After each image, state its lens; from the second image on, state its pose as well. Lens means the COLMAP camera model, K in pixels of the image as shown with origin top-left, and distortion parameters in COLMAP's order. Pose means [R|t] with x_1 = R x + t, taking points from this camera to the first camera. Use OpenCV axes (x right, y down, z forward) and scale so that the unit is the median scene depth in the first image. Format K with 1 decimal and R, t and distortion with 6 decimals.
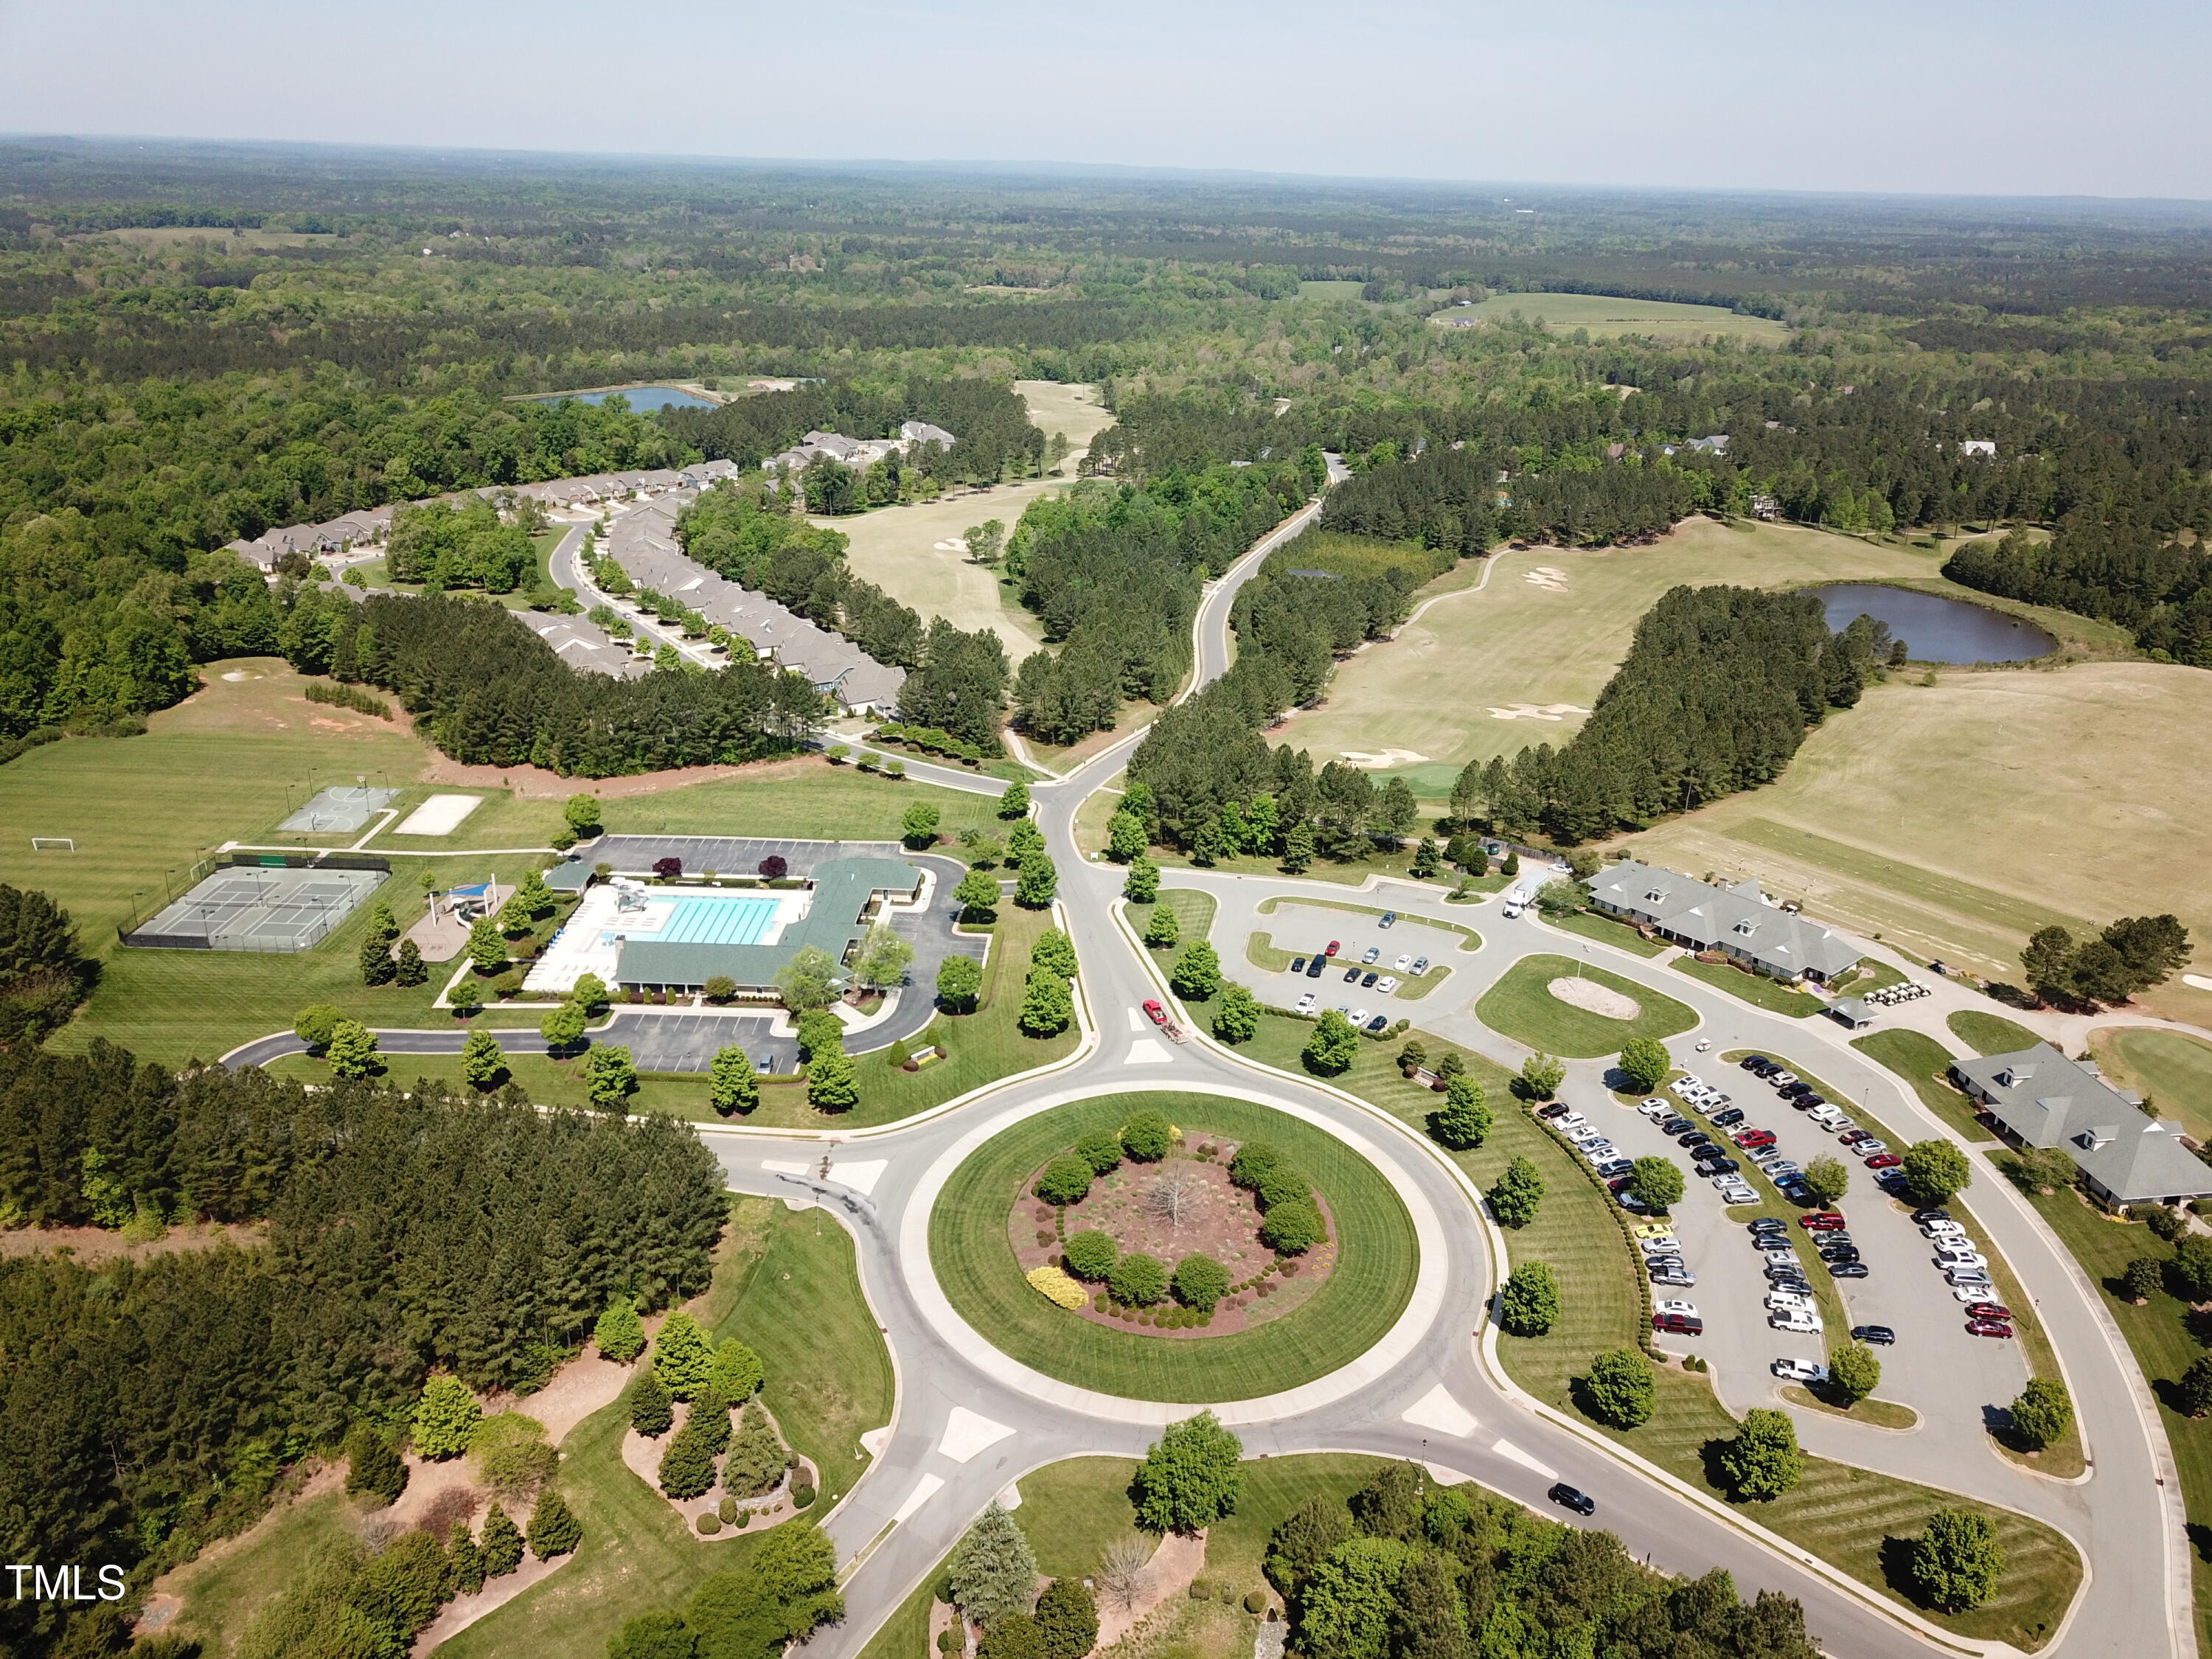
lens RADIAL K [[1747.3, 0, 1110.6], [0, 1747.3, 787.2], [0, 0, 1]] dist [0.035212, -0.002422]
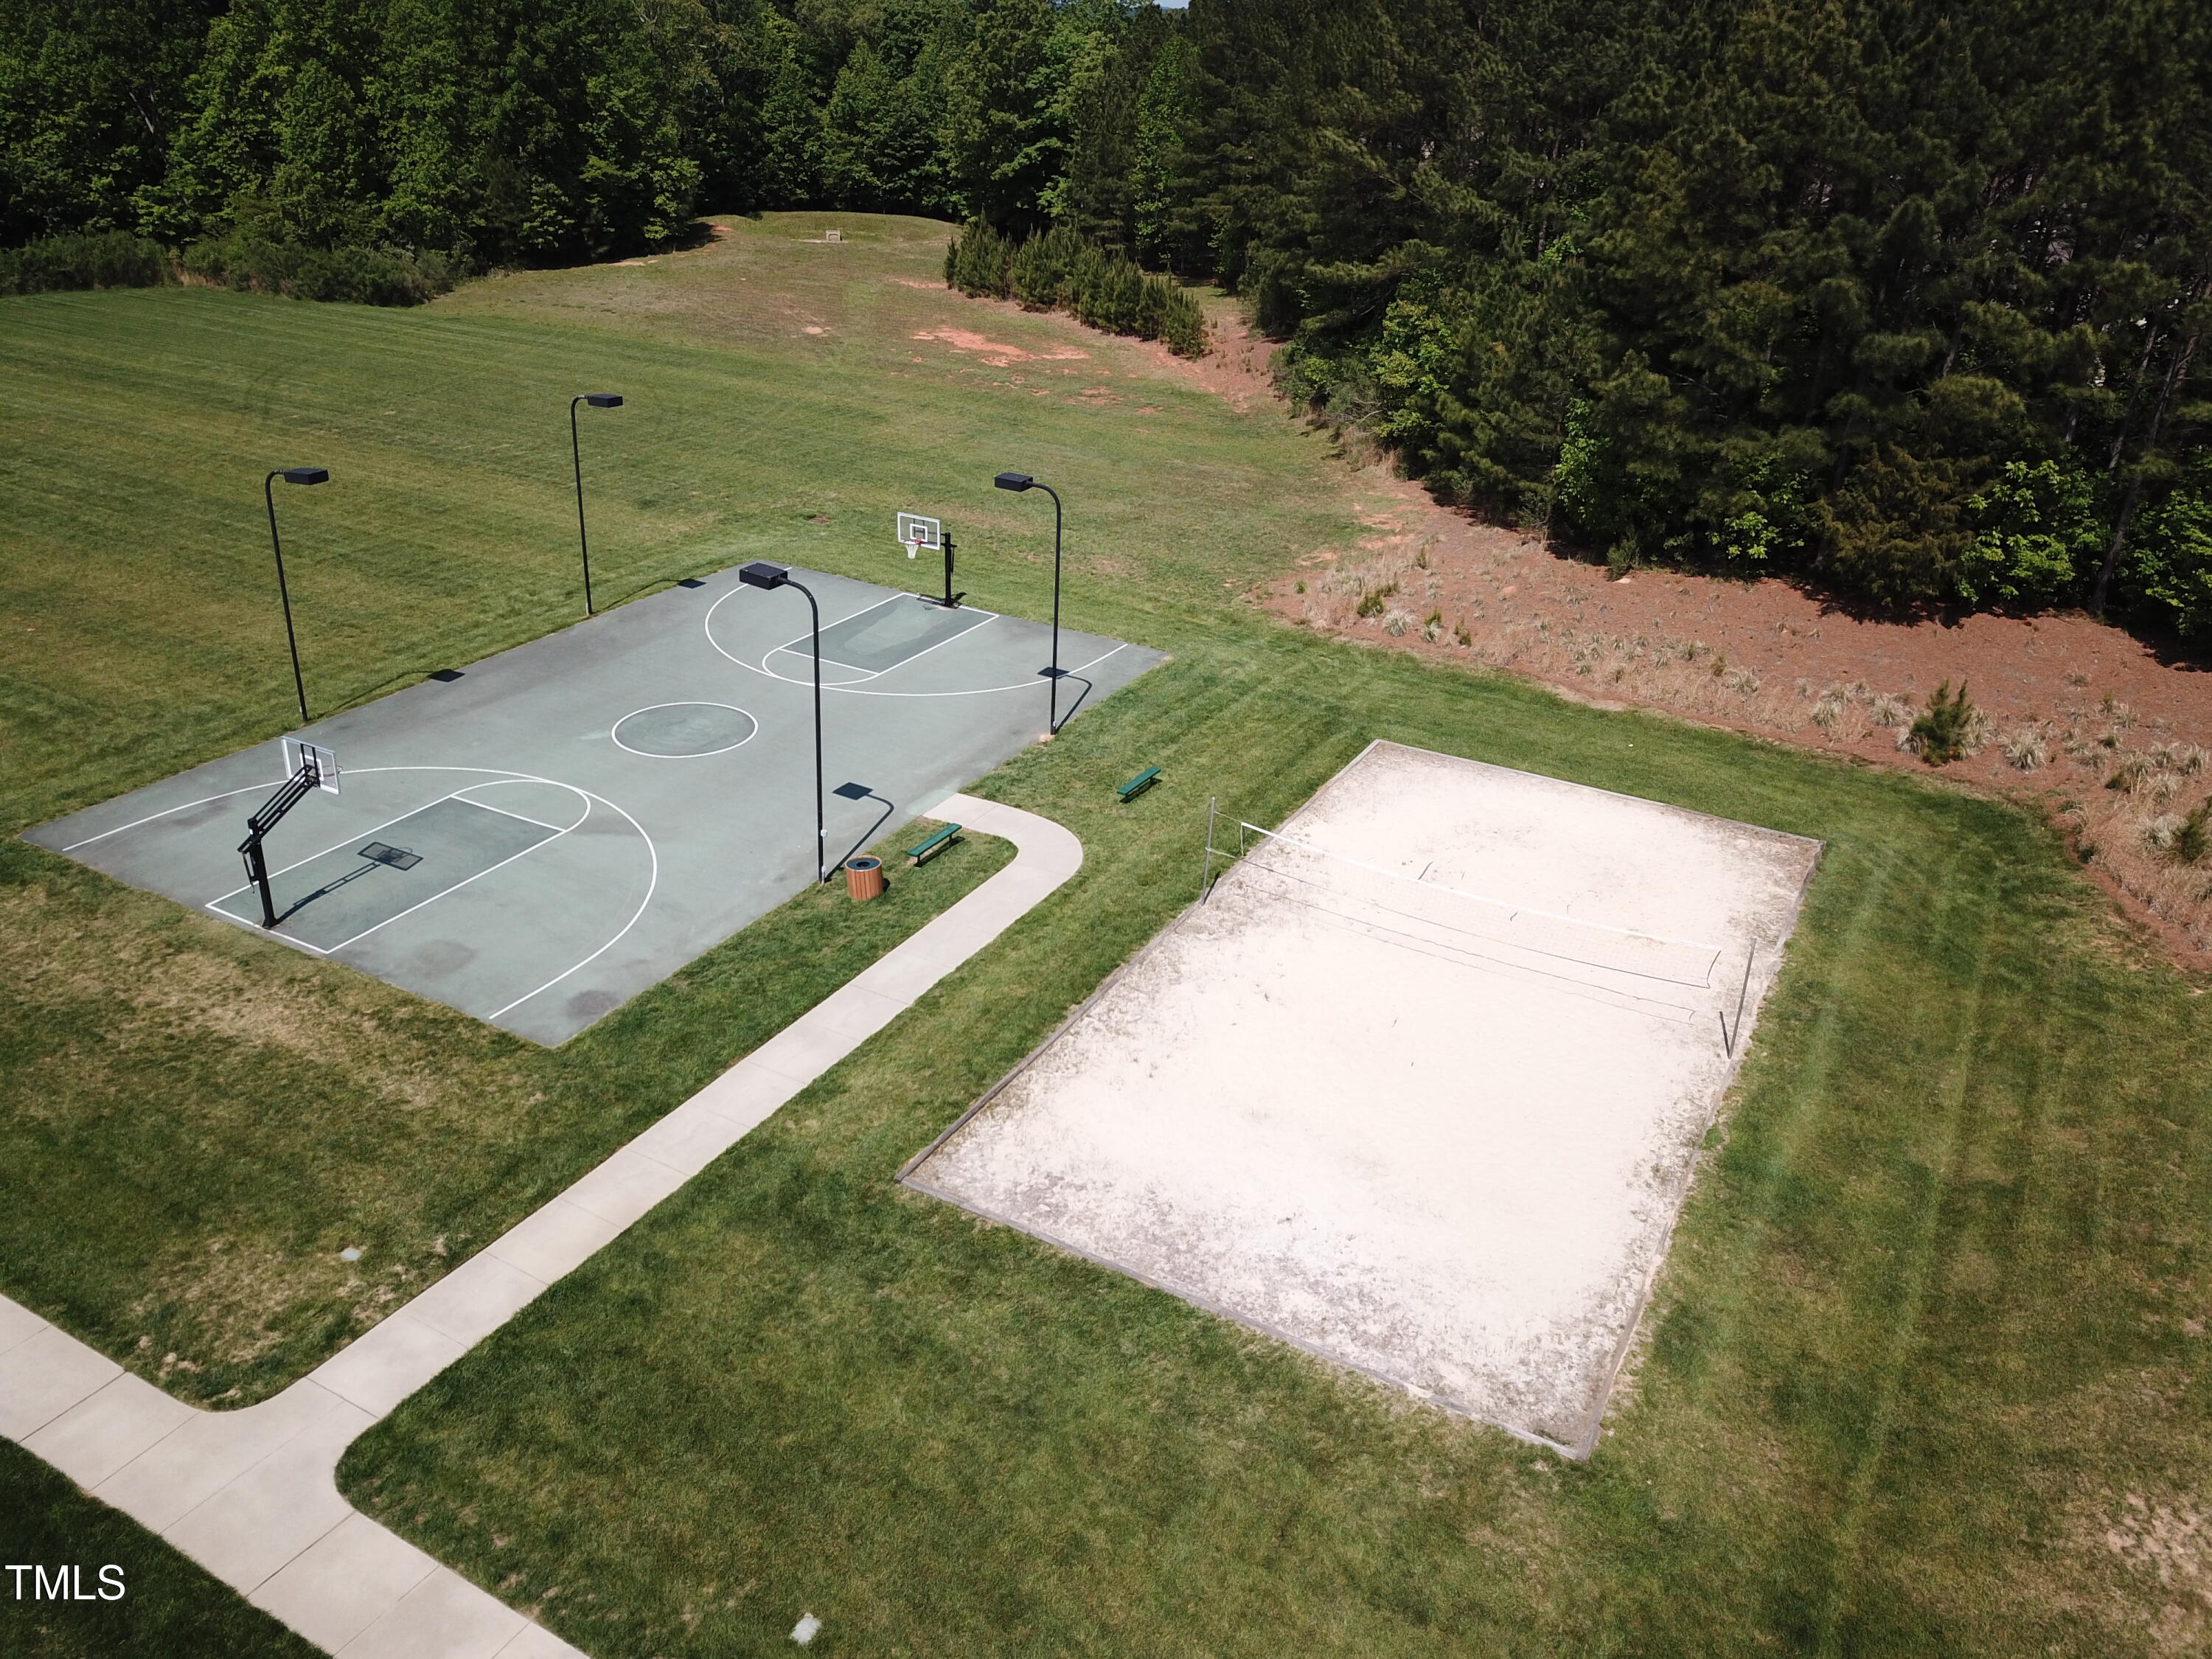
lens RADIAL K [[1747.3, 0, 1110.6], [0, 1747.3, 787.2], [0, 0, 1]] dist [0.035212, -0.002422]
pose [[0.890777, 0.197366, -0.409344, -0.344671], [-0.175404, 0.980287, 0.090948, -0.000215], [0.419225, -0.009214, 0.907836, 0.862866]]
